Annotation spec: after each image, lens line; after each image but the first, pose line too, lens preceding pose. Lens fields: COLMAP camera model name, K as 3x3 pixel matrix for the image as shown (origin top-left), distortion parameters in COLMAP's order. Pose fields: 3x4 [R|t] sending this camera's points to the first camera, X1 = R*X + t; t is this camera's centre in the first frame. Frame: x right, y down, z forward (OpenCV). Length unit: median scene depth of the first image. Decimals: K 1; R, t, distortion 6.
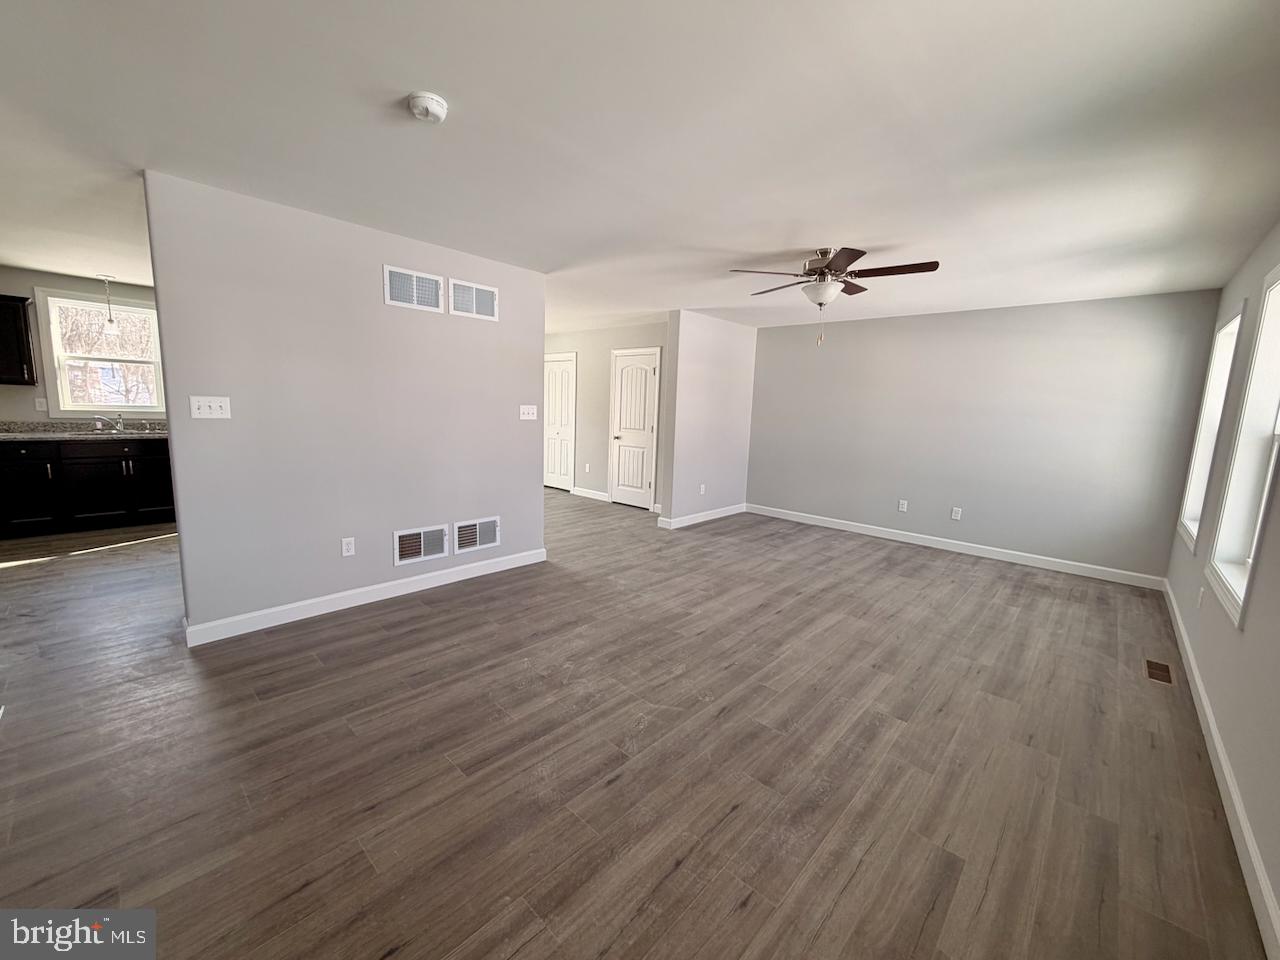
lens RADIAL K [[509.2, 0, 636.7], [0, 509.2, 481.0], [0, 0, 1]] dist [0.001004, -0.000256]
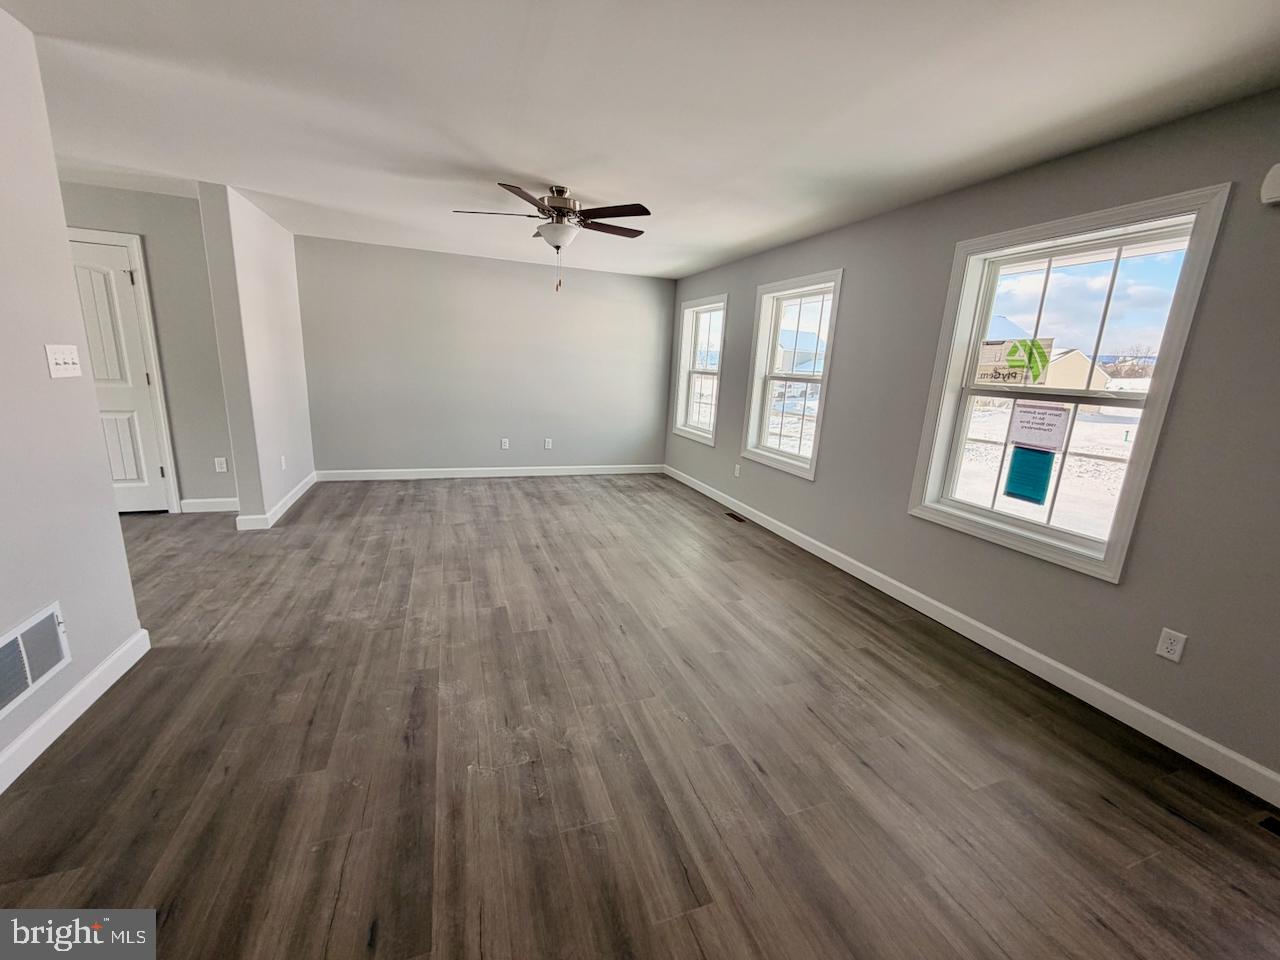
lens RADIAL K [[509.2, 0, 636.7], [0, 509.2, 481.0], [0, 0, 1]] dist [0.001004, -0.000256]
pose [[0.455792, -0.211684, 0.864548, -0.418188], [0.095866, 0.977333, 0.188758, -0.072325], [-0.884909, -0.003154, 0.465754, 0.360383]]
